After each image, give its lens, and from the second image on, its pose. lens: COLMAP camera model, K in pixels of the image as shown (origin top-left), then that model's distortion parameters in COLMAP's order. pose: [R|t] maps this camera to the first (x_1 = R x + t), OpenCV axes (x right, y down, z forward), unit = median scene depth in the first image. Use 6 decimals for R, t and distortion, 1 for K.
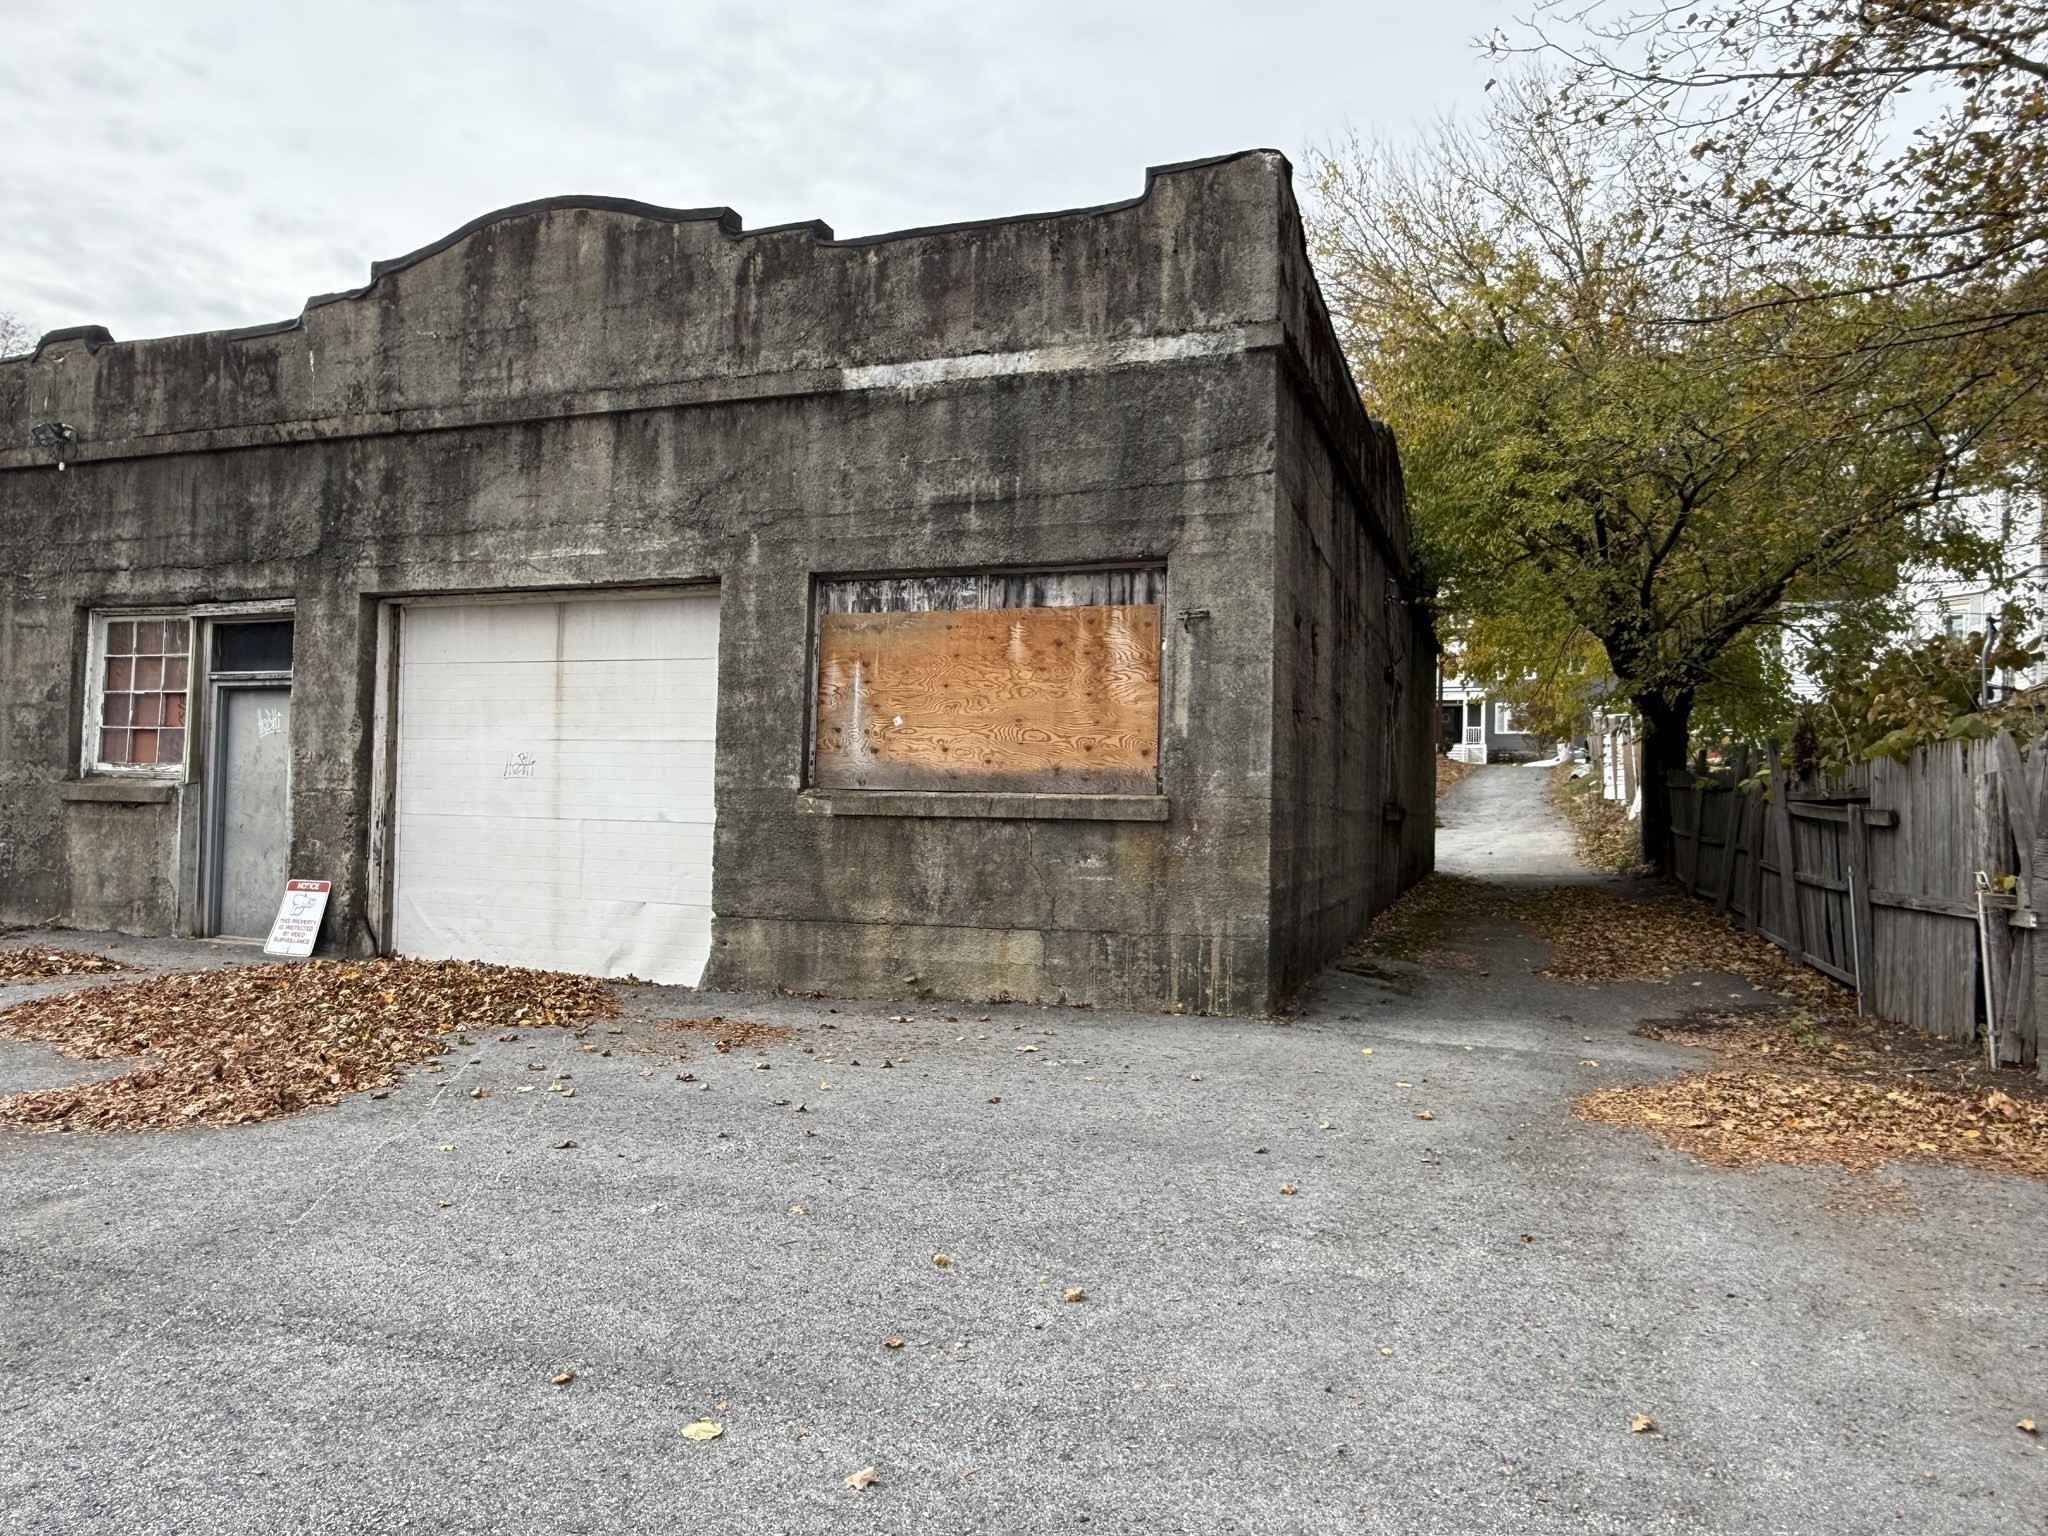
lens RADIAL K [[1374.8, 0, 1024.0], [0, 1374.8, 768.0], [0, 0, 1]] dist [-0.003833, 0.001290]
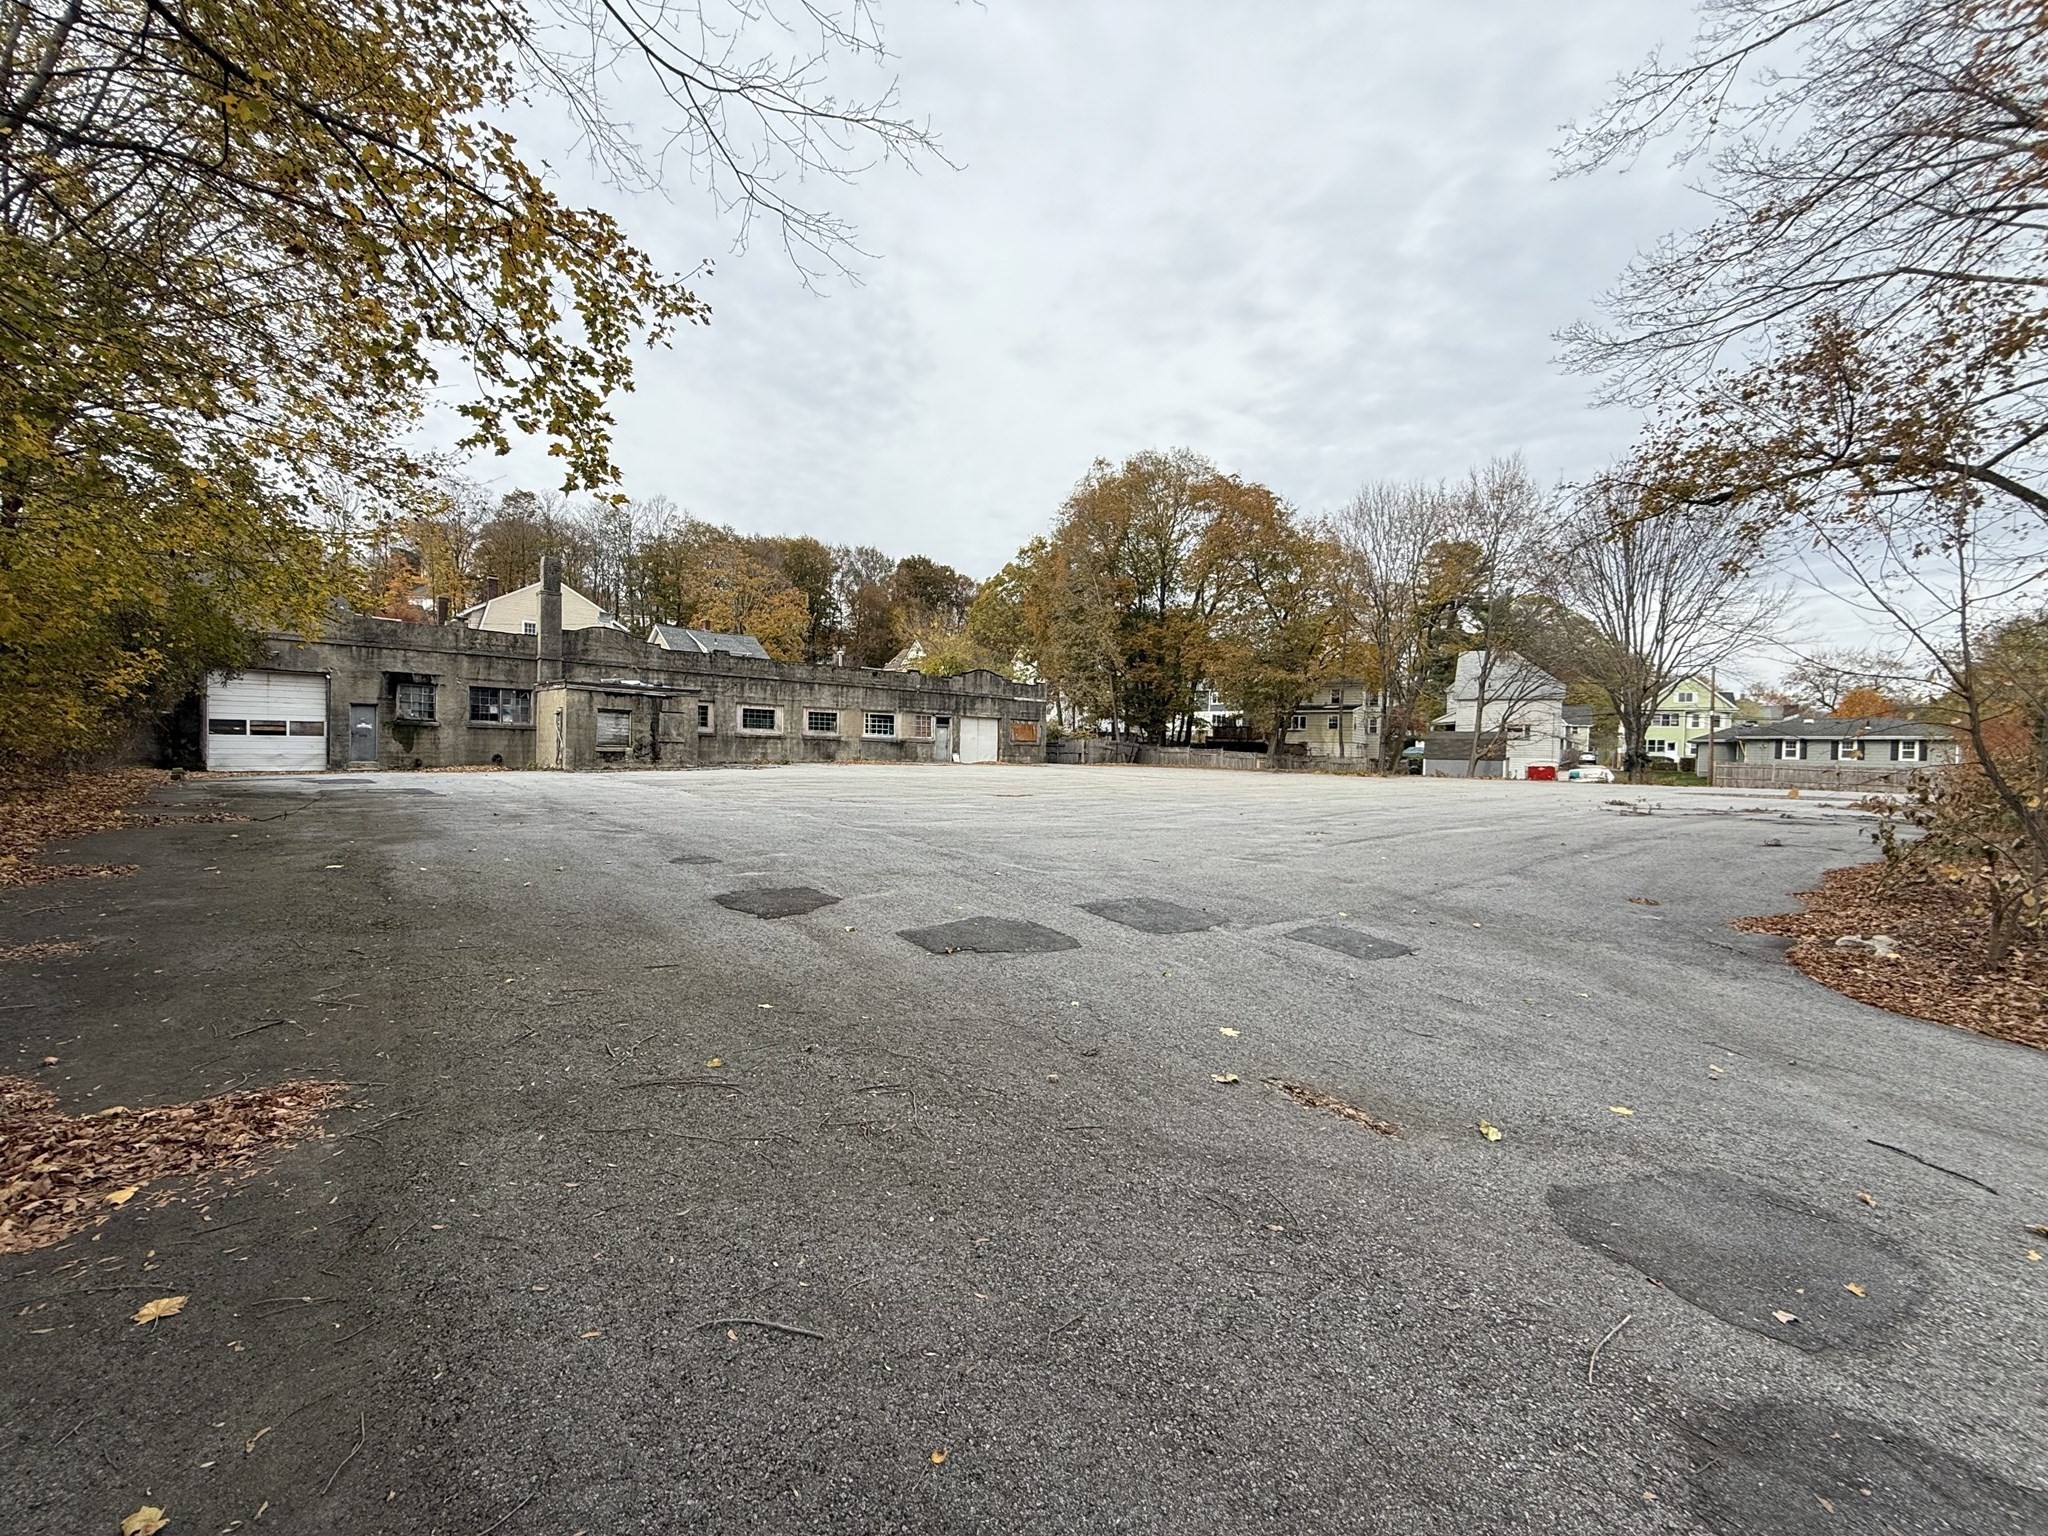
lens RADIAL K [[805.2, 0, 1024.0], [0, 805.2, 768.0], [0, 0, 1]] dist [-0.015931, -0.000018]
pose [[0.458838, -0.024595, 0.888179, -4.856709], [-0.034130, 0.998391, 0.045279, -0.057469], [-0.887864, -0.051089, 0.457261, -1.552192]]
